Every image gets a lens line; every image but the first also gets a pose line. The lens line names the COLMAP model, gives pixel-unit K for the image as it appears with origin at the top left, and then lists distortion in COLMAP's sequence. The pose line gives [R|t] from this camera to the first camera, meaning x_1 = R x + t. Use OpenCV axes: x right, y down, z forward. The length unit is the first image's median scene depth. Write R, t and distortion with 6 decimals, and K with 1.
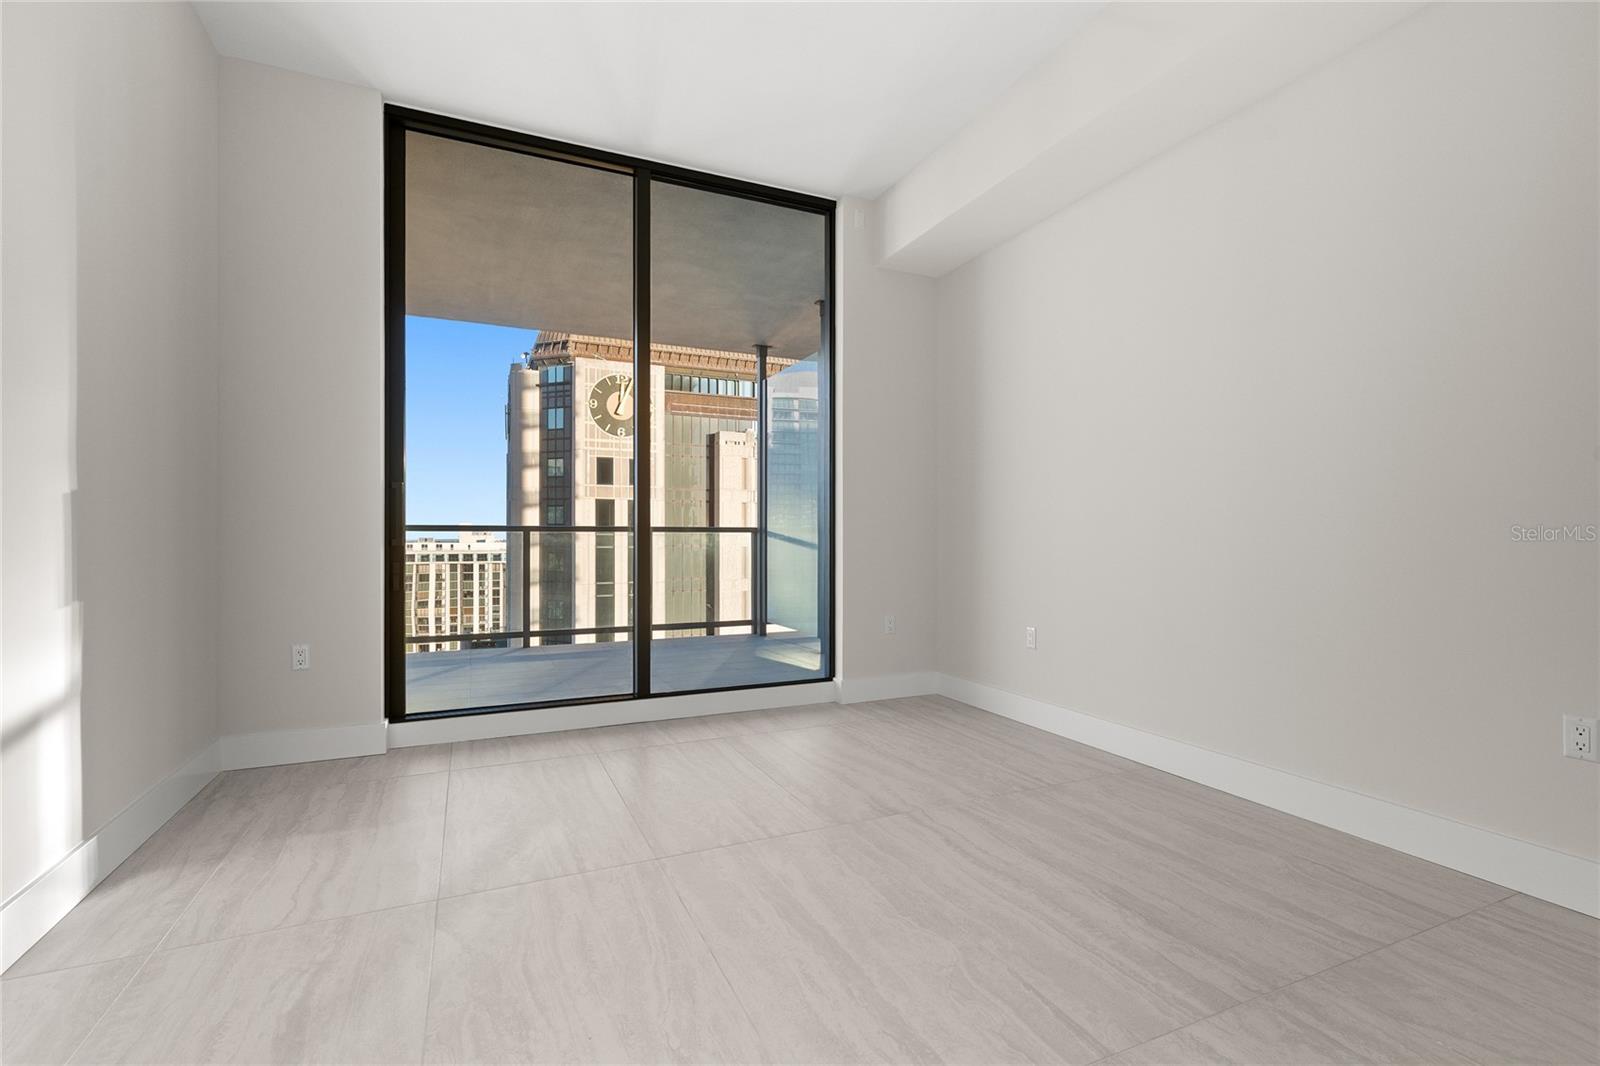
lens RADIAL K [[726.1, 0, 800.3], [0, 726.1, 531.6], [0, 0, 1]] dist [0.002412, 0.000131]
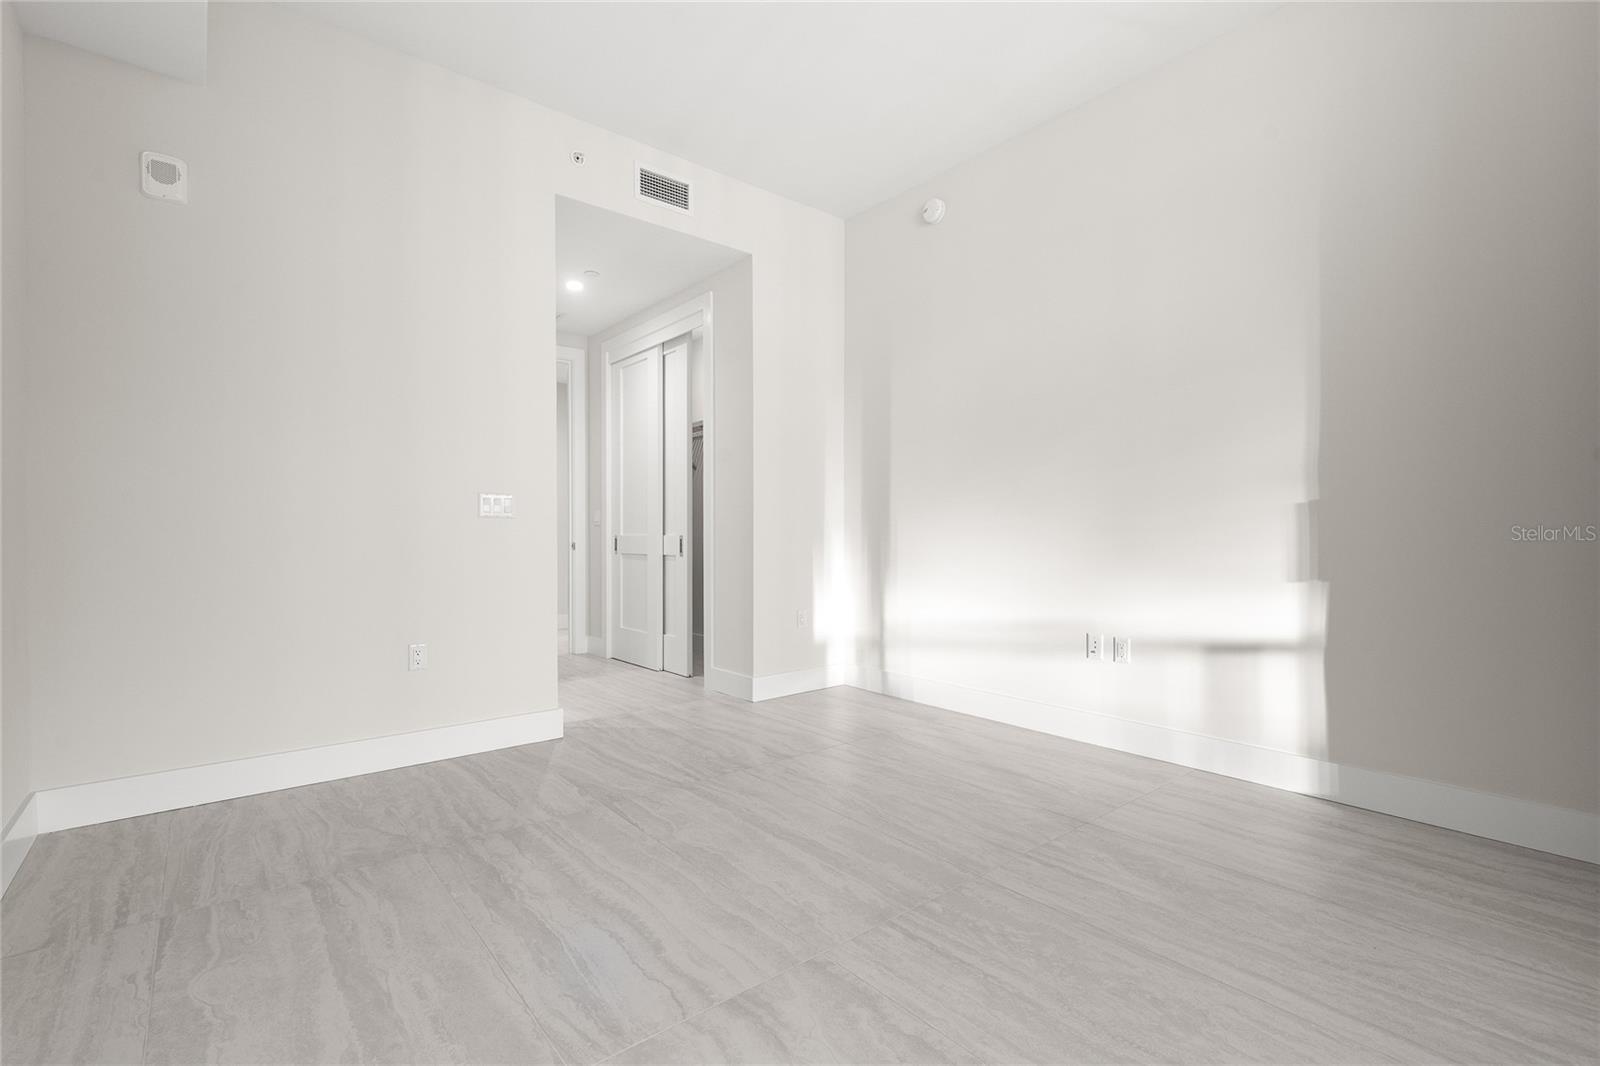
lens RADIAL K [[726.1, 0, 800.3], [0, 726.1, 531.6], [0, 0, 1]] dist [0.002412, 0.000131]
pose [[-0.965522, -0.000538, -0.260321, 0.313026], [0.002408, 0.999937, -0.010998, 0.018386], [0.260311, -0.011246, -0.965459, 2.149718]]
